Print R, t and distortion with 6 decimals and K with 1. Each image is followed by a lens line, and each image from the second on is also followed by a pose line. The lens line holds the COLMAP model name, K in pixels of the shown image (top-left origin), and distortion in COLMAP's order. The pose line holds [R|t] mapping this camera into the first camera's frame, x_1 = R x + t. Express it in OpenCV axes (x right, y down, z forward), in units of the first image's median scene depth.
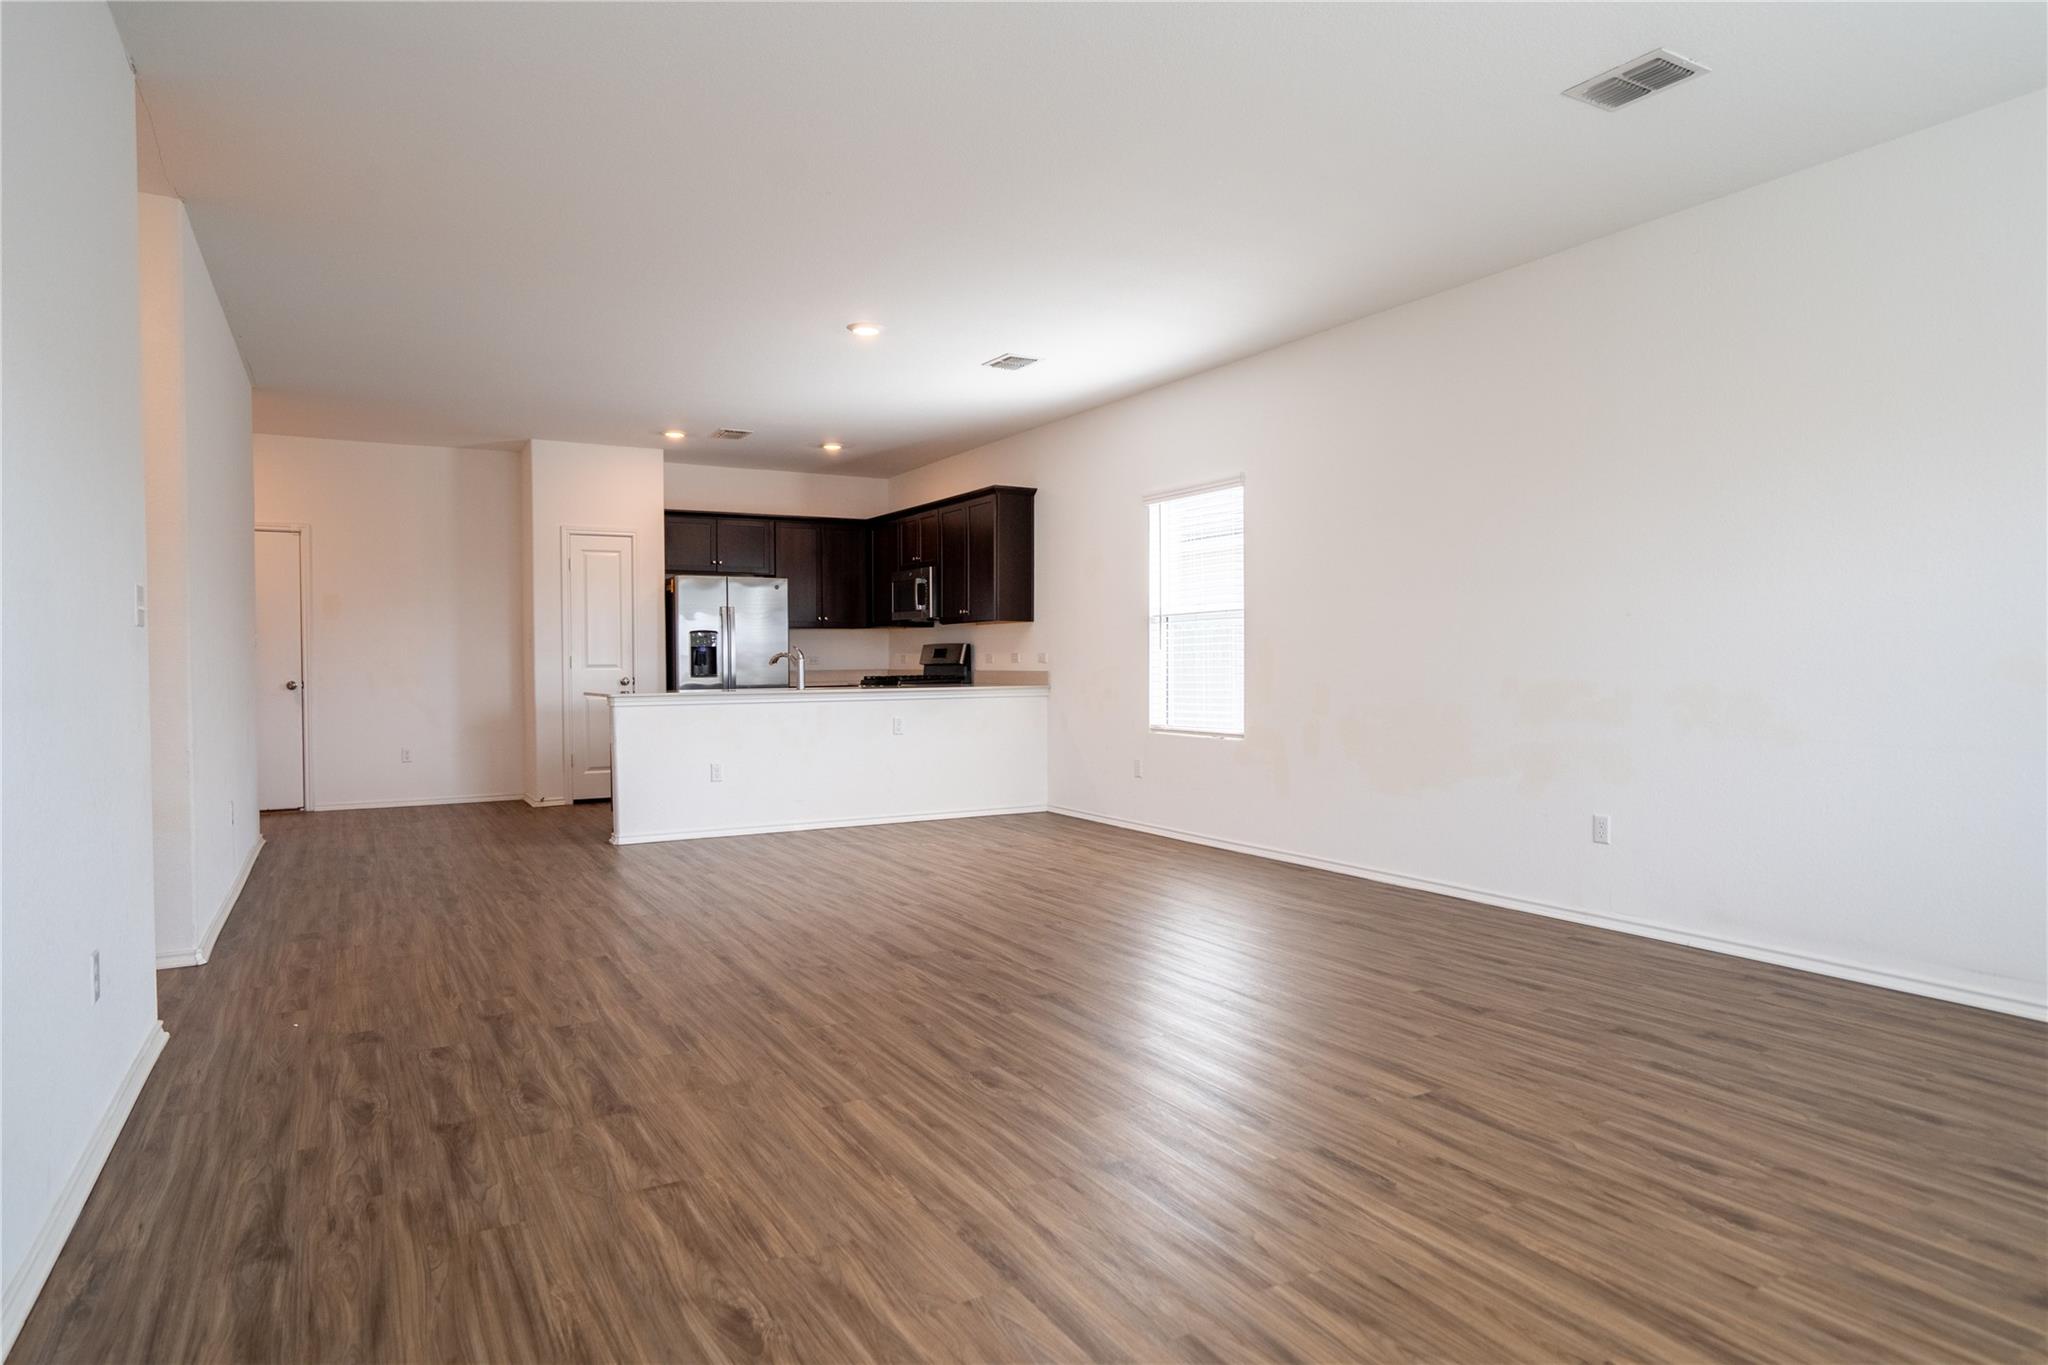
lens RADIAL K [[1145.0, 0, 1020.7], [0, 1145.0, 680.7], [0, 0, 1]] dist [-0.009074, 0.002283]
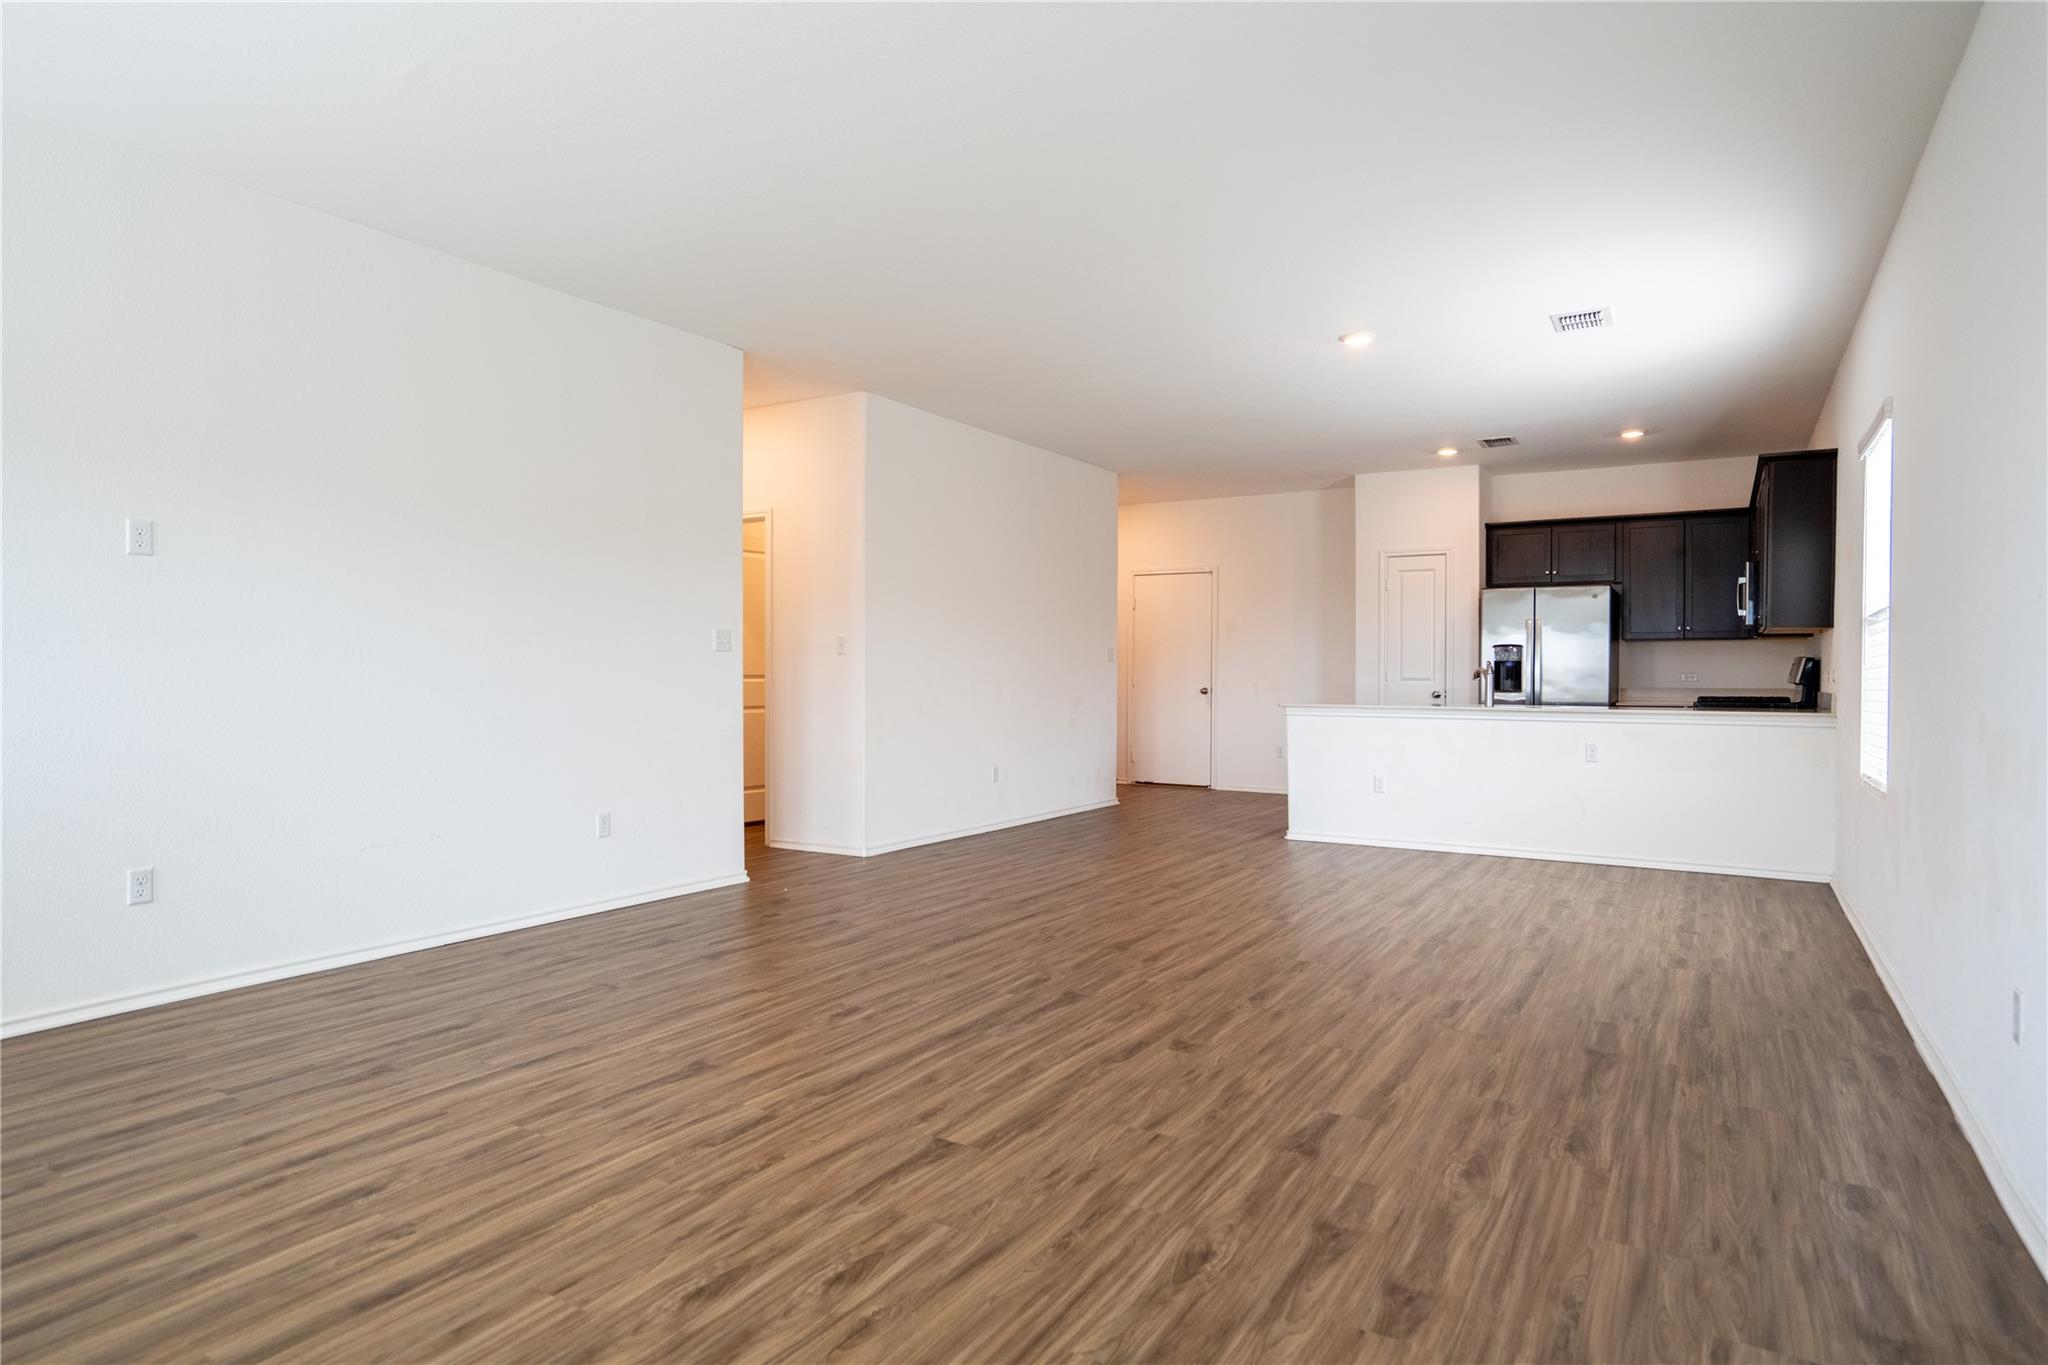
lens RADIAL K [[1177.0, 0, 1122.9], [0, 1177.0, 689.5], [0, 0, 1]] dist [-0.024319, -0.000482]
pose [[0.505881, 0.021451, -0.862336, 0.438645], [-0.026200, 0.999612, 0.009496, -0.006909], [0.862205, 0.017789, 0.506247, 0.222835]]
